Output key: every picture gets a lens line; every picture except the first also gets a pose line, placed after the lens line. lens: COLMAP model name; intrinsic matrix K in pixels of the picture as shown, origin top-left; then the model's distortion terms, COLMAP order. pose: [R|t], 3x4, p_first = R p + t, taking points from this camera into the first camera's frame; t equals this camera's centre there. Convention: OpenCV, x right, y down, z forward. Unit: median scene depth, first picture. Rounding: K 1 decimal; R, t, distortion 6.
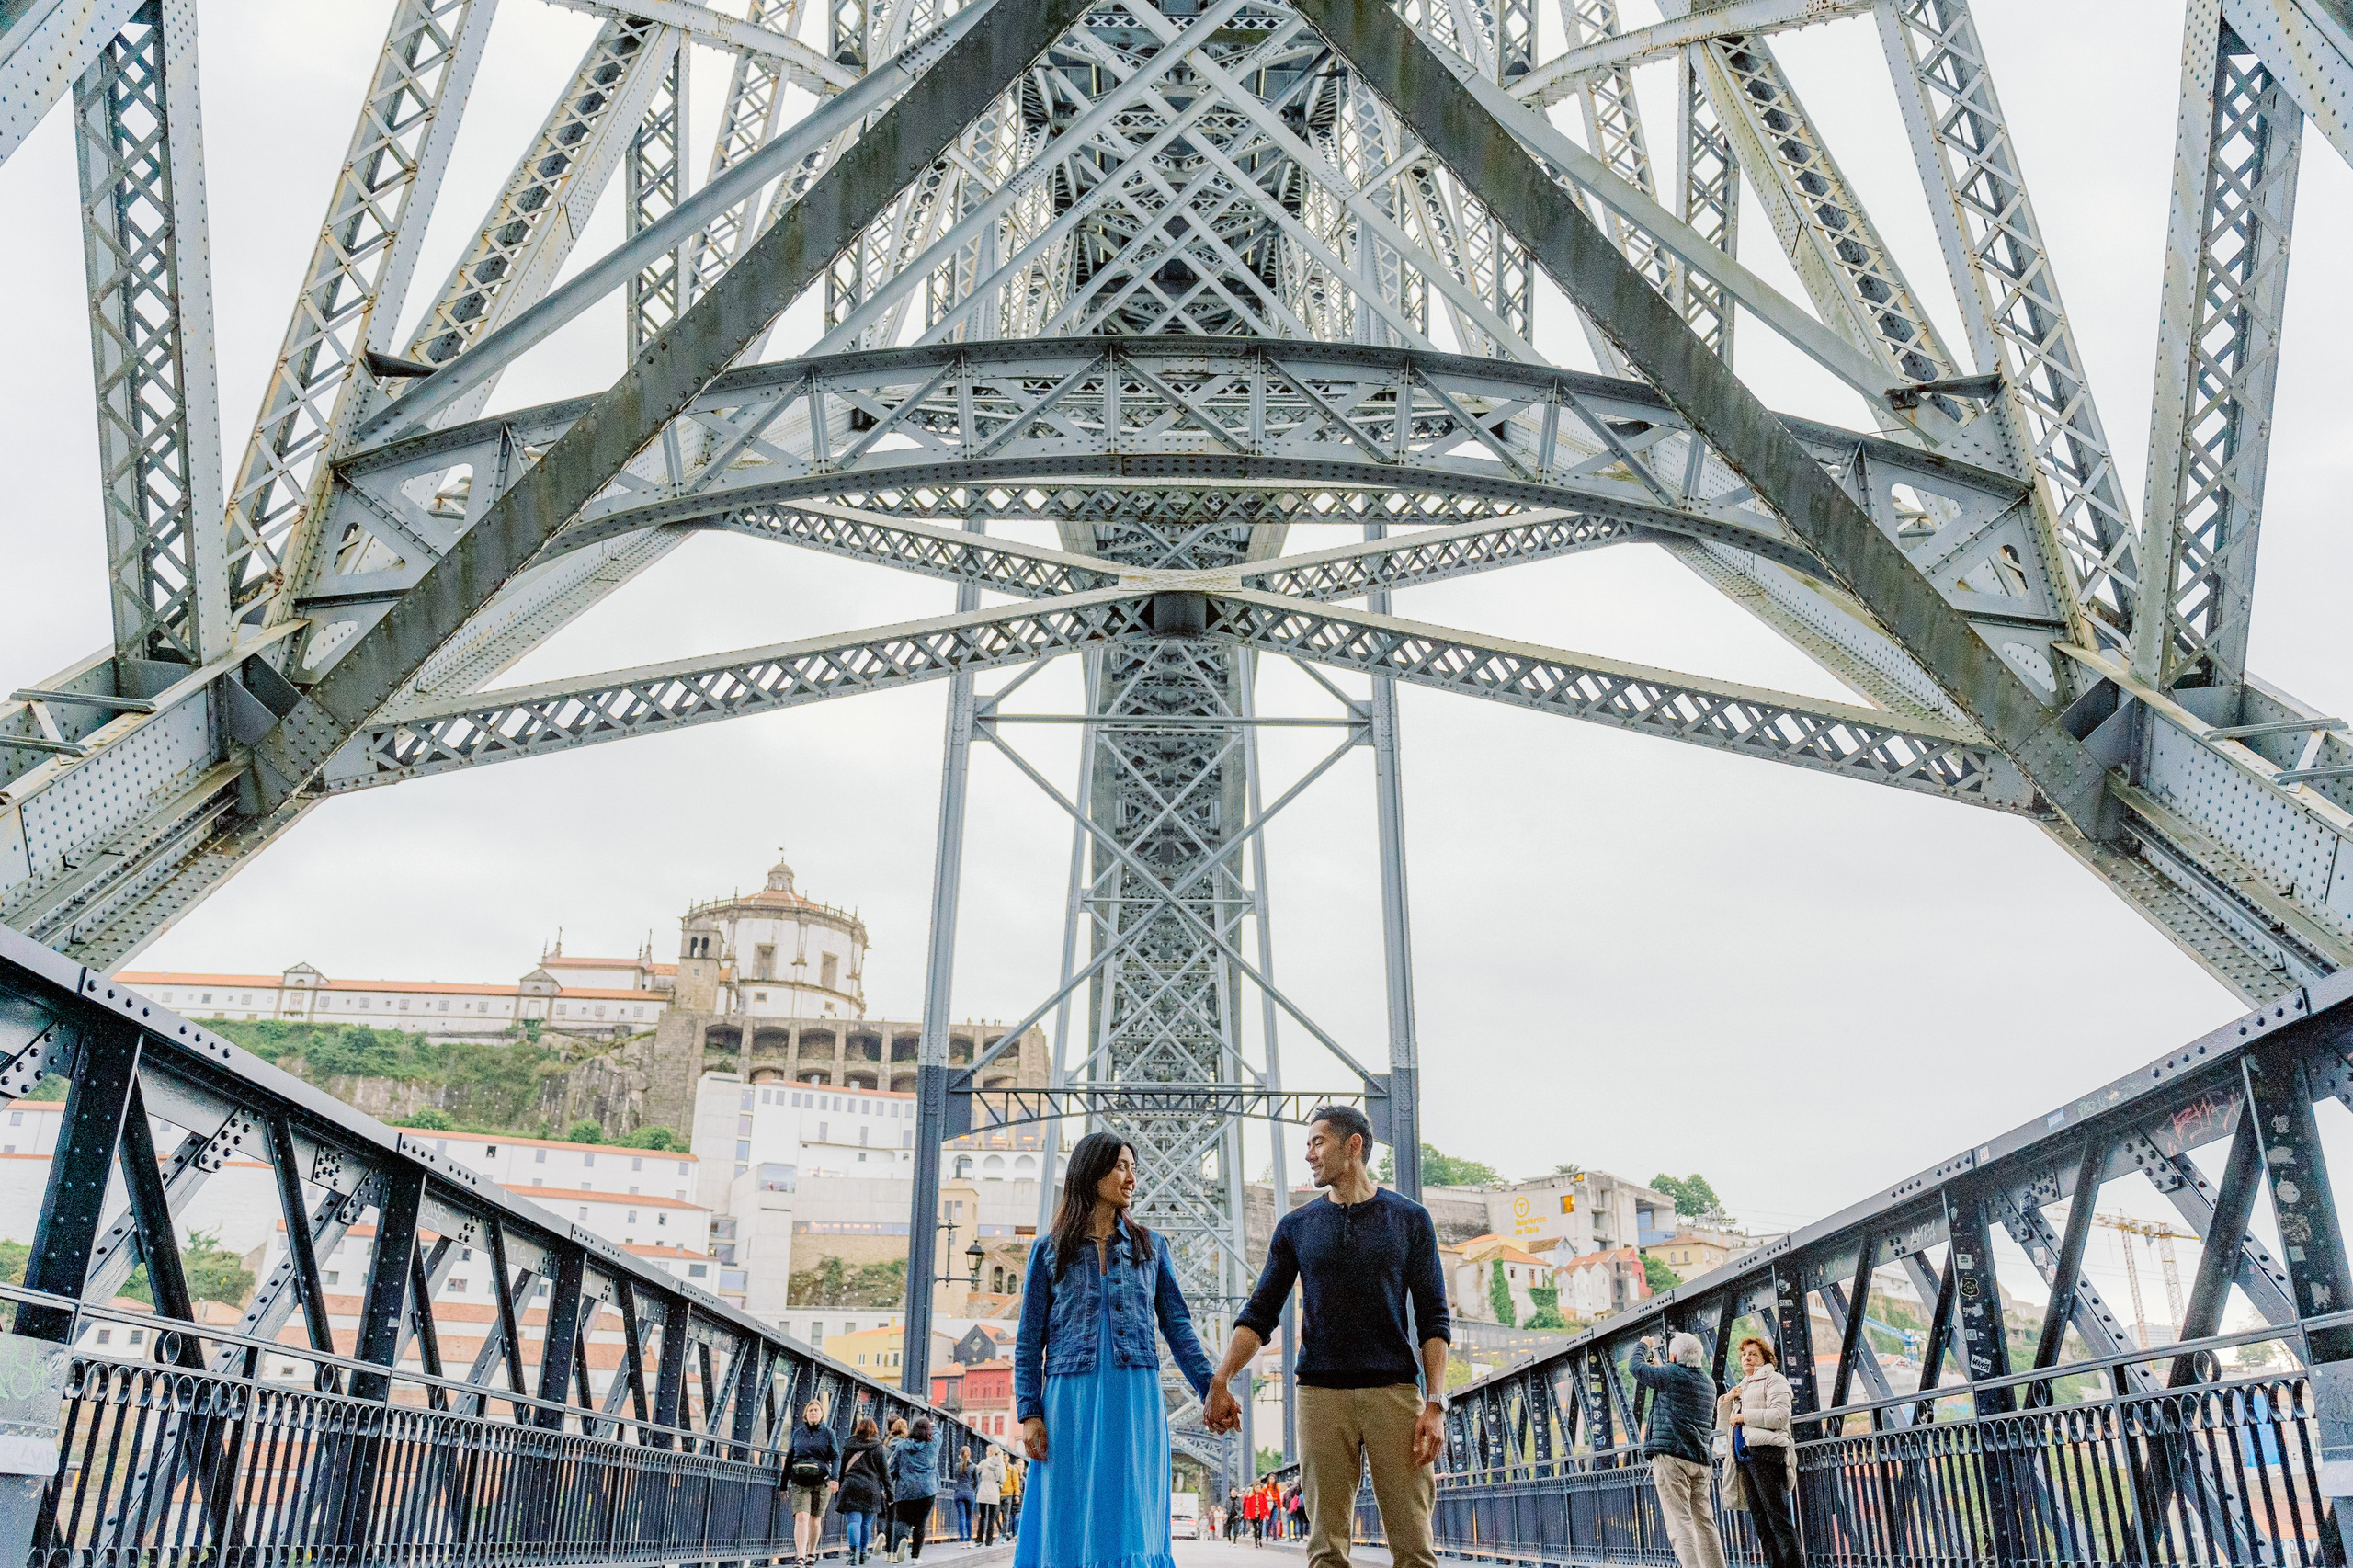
lens RADIAL K [[1899.8, 0, 1176.5], [0, 1899.8, 784.0], [0, 0, 1]] dist [-0.000170, -0.004068]
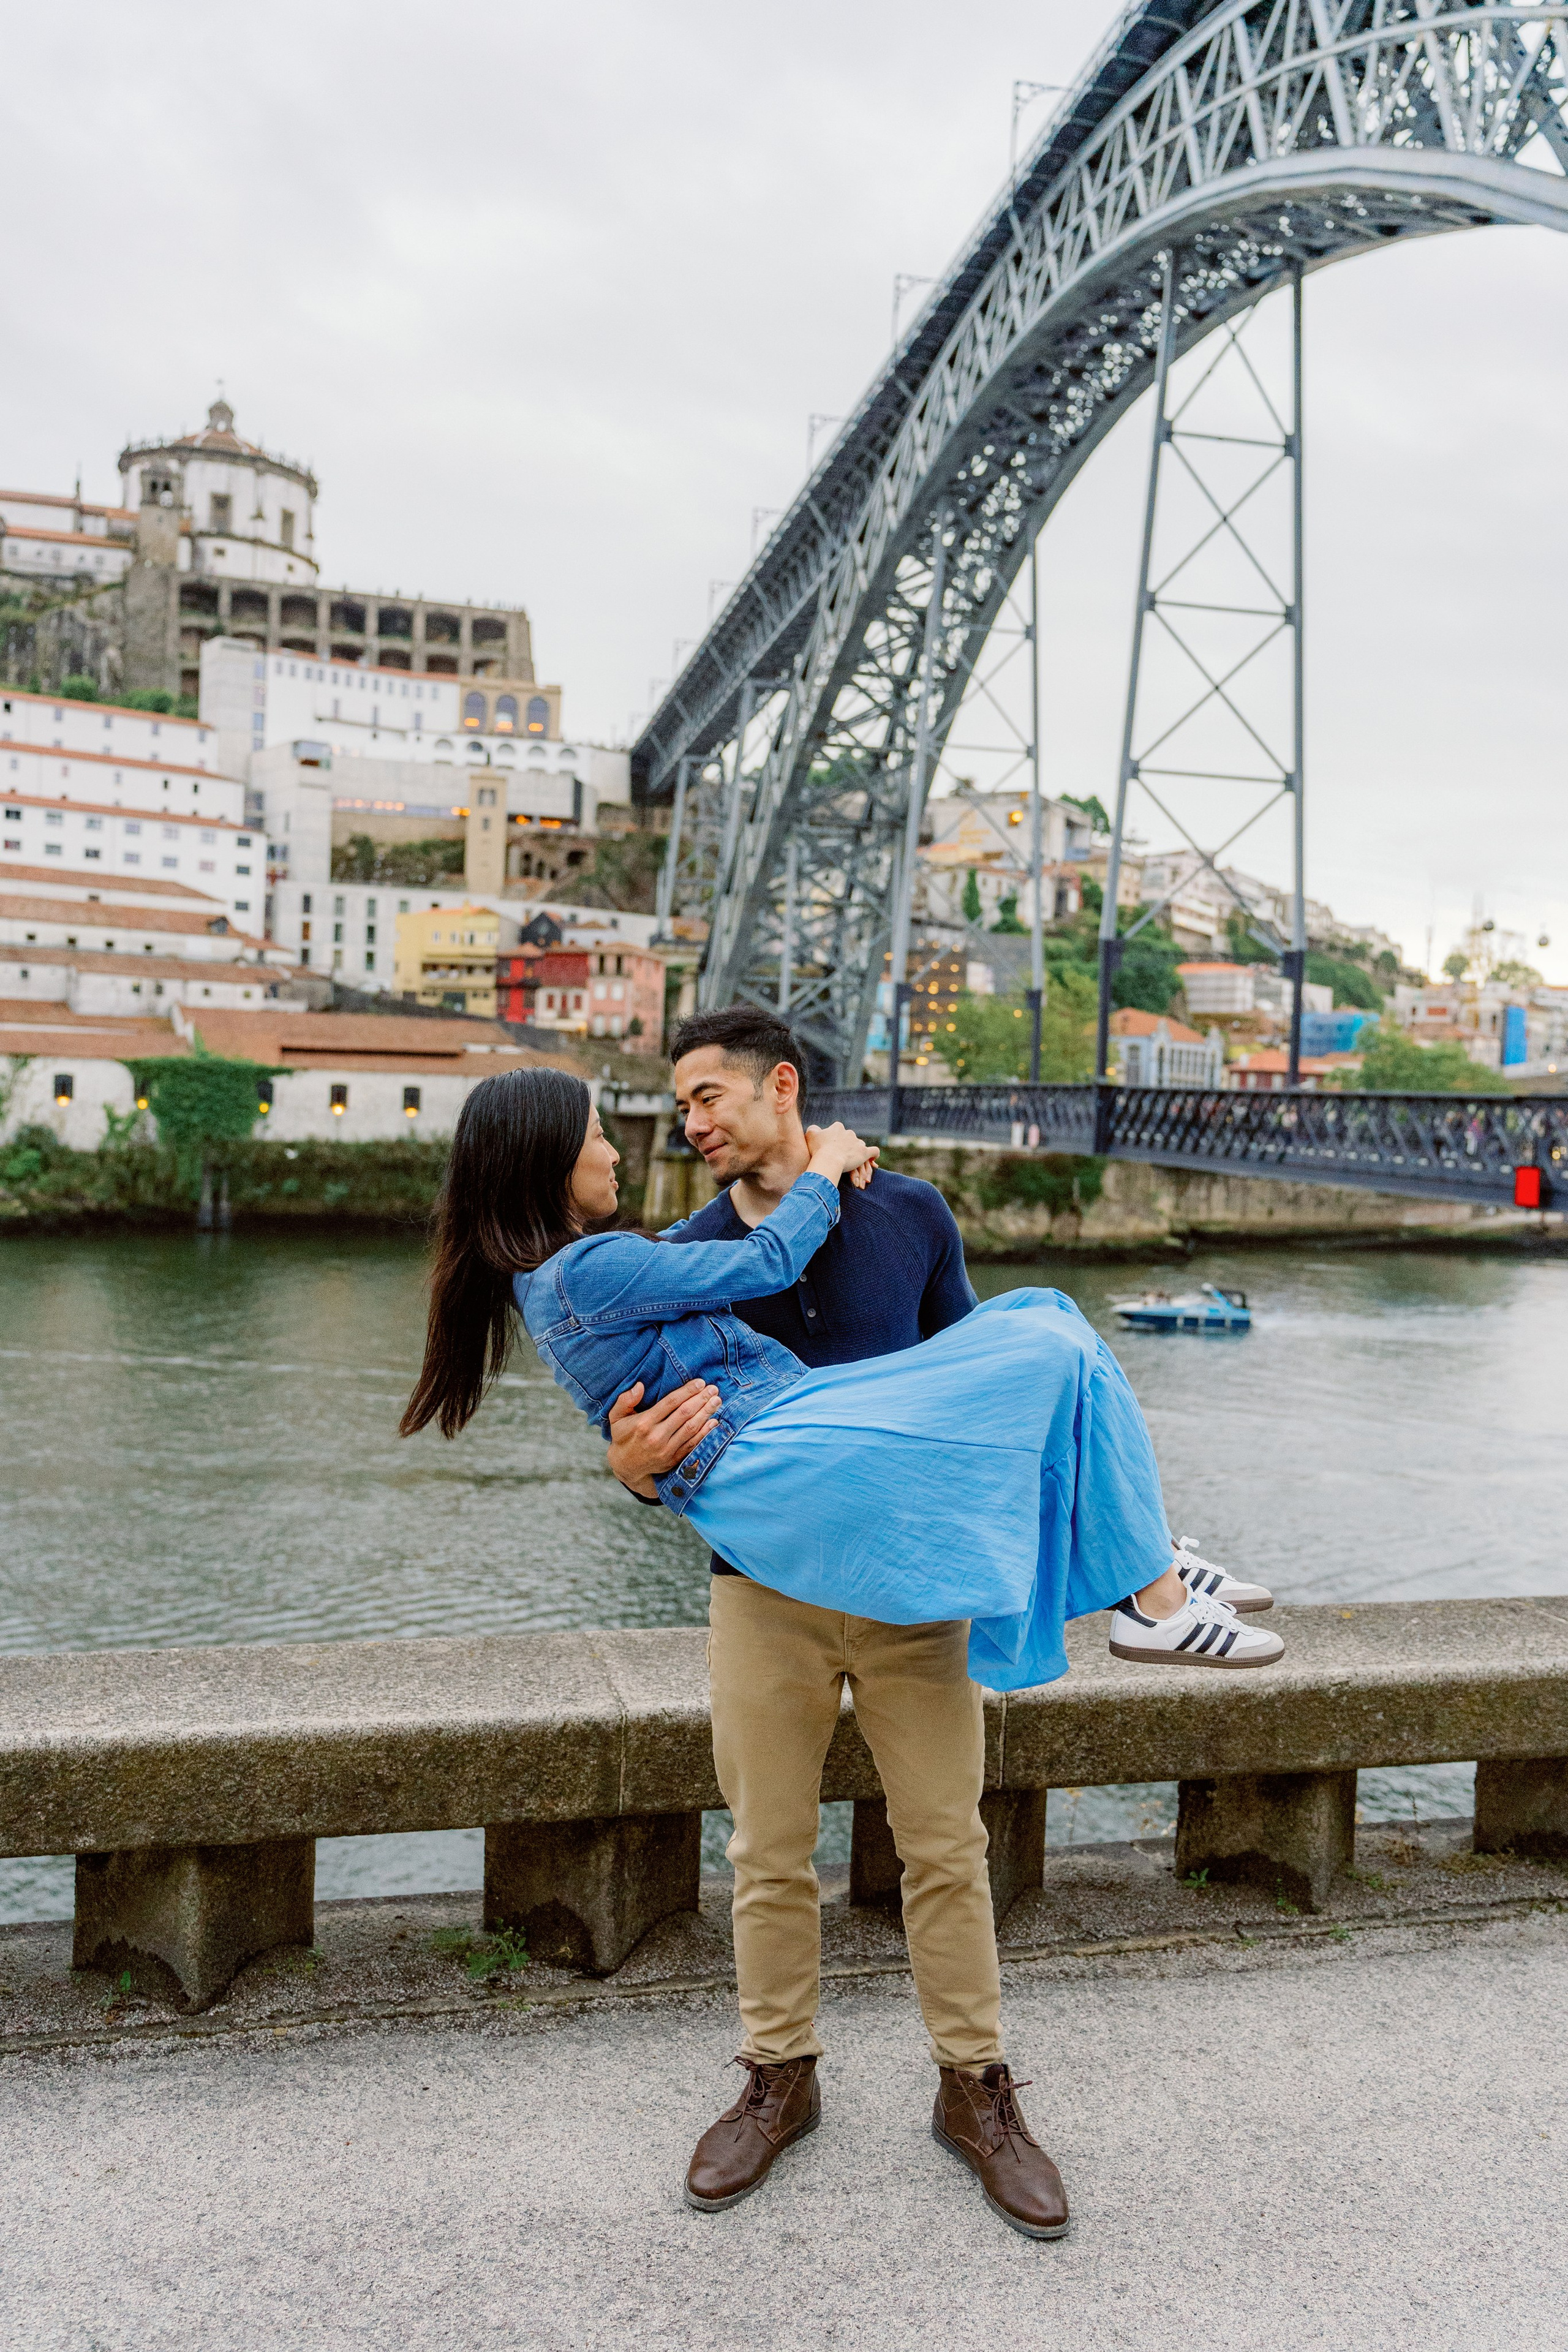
lens RADIAL K [[1887.1, 0, 800.6], [0, 1887.1, 1177.6], [0, 0, 1]] dist [-0.000377, -0.003606]
pose [[0.979323, 0.021633, 0.201141, -0.124726], [-0.102993, 0.909084, 0.403682, -0.014878], [-0.174121, -0.416051, 0.892515, -0.021441]]
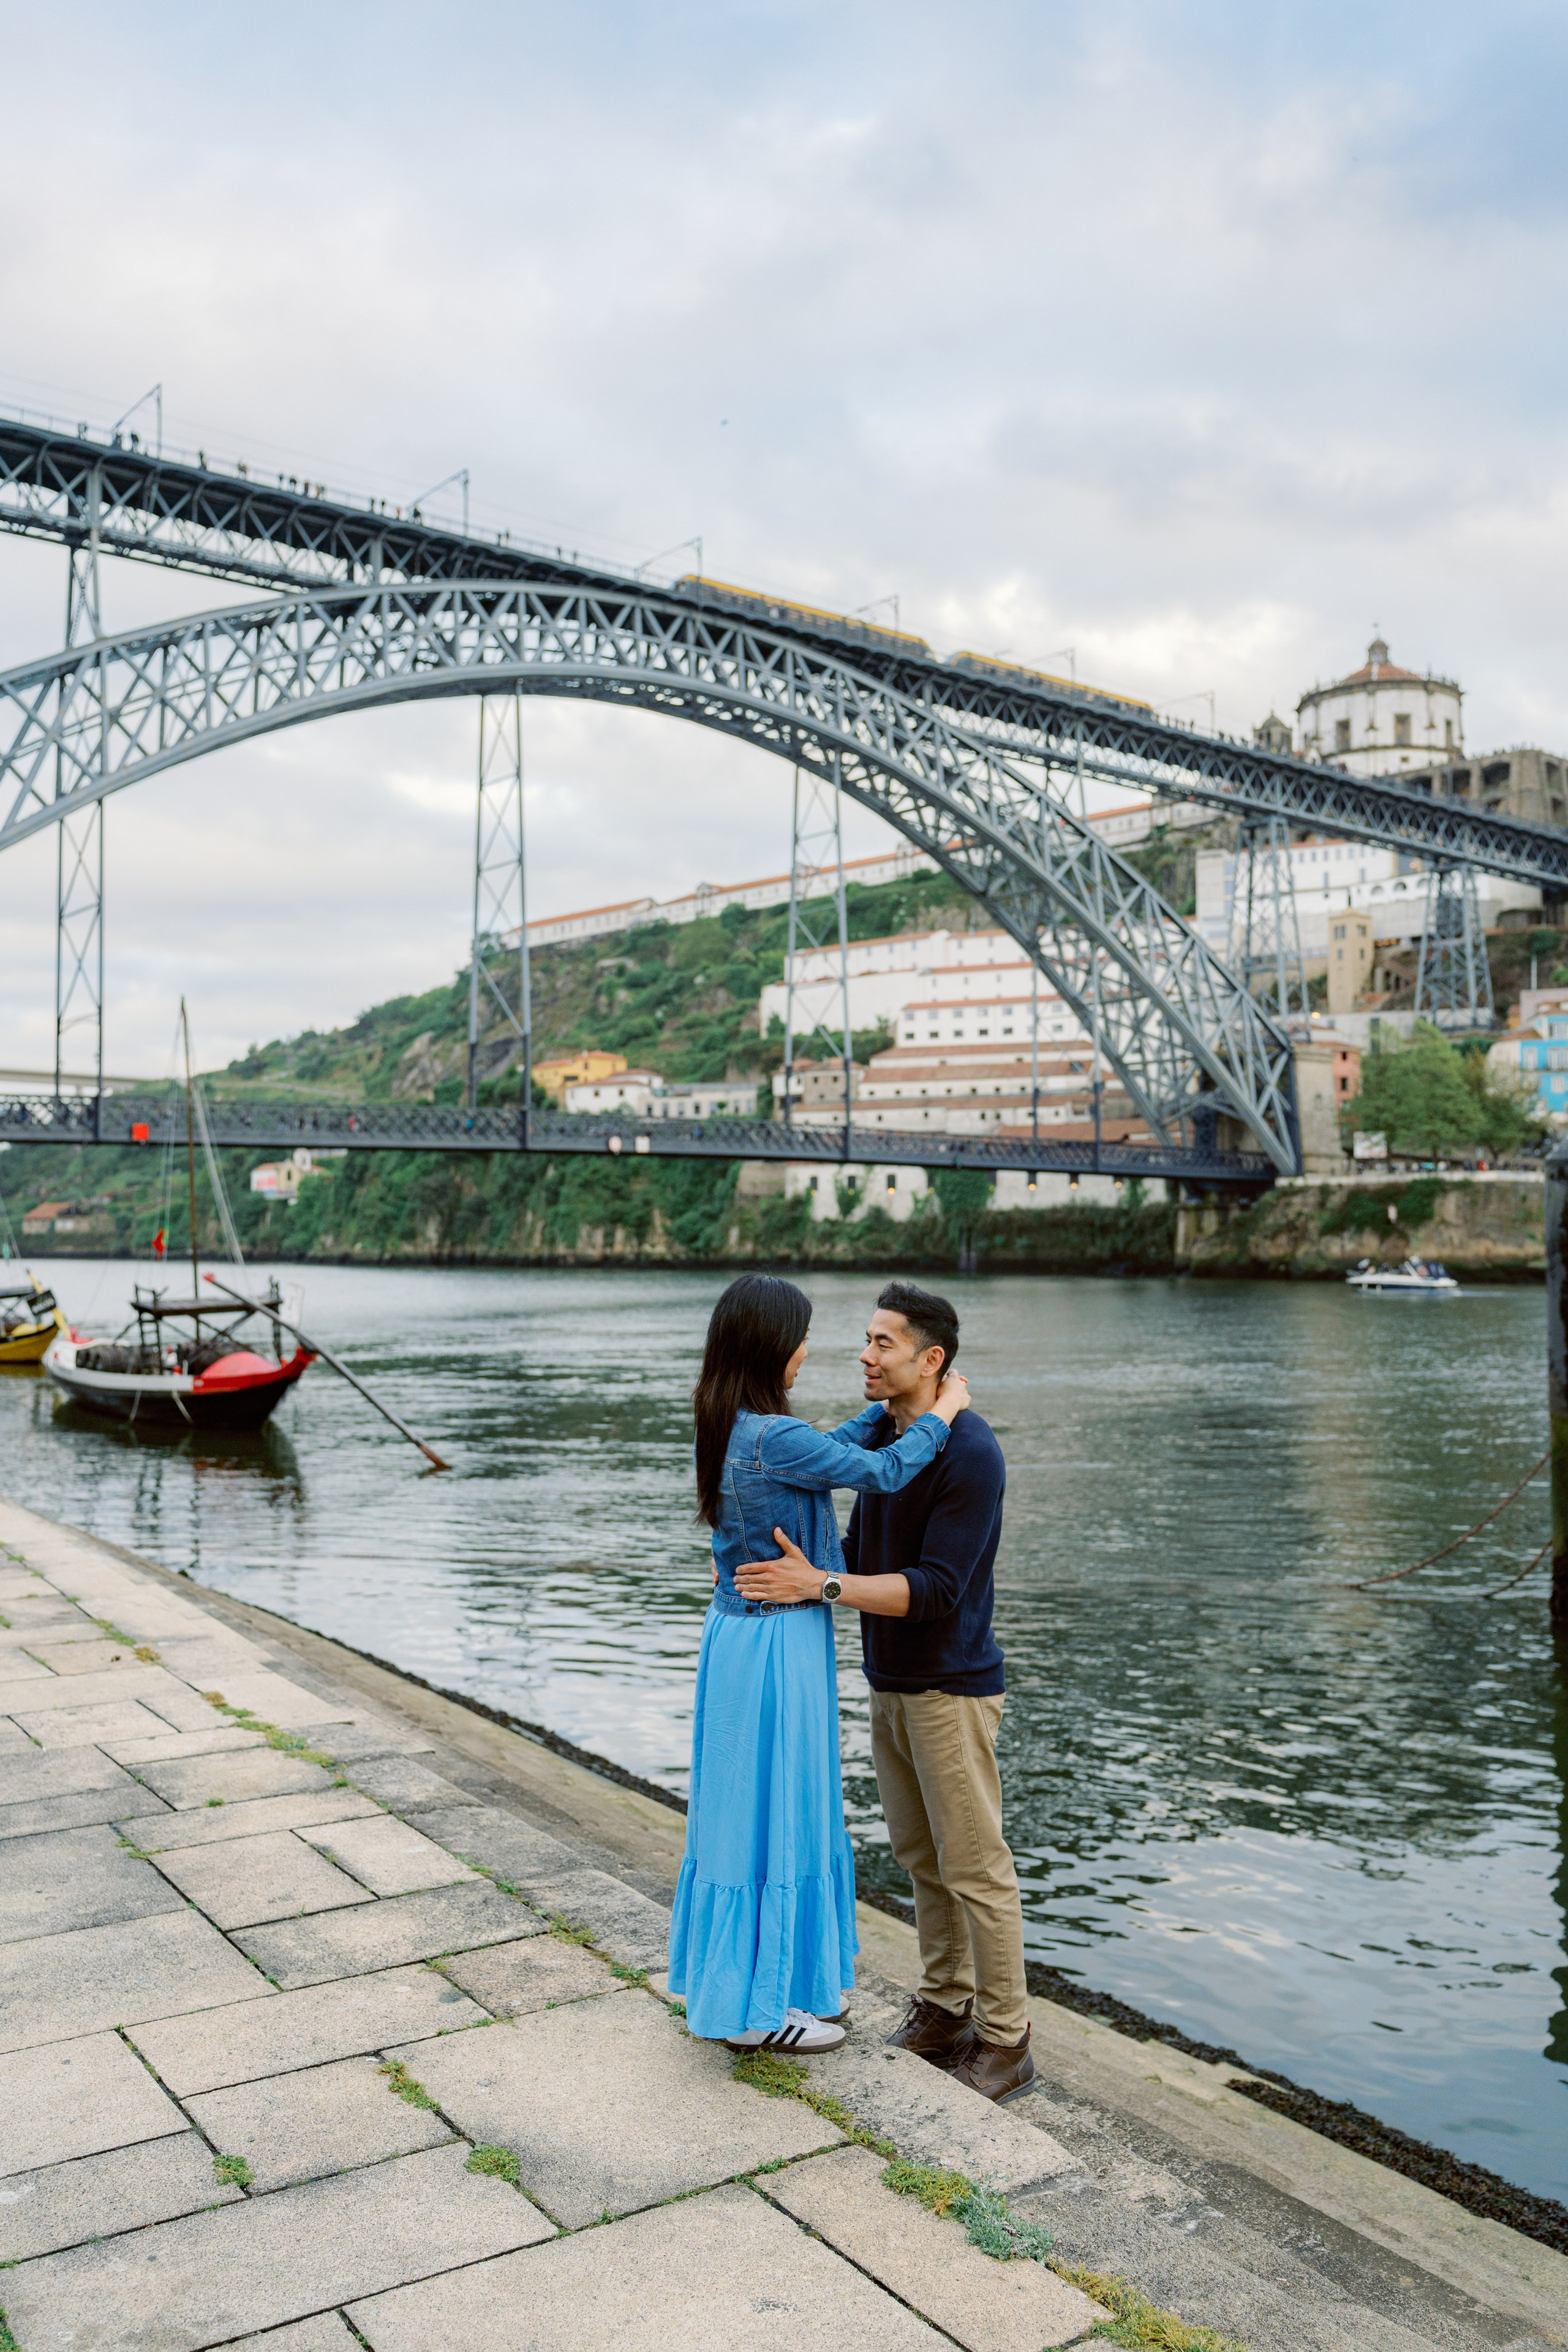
lens RADIAL K [[1899.0, 0, 791.8], [0, 1899.0, 1185.3], [0, 0, 1]] dist [-0.000170, -0.004068]
pose [[0.626269, -0.032836, -0.778916, 0.511132], [0.298114, 0.933268, 0.200348, 0.017696], [0.720358, -0.357677, 0.594265, -0.049485]]
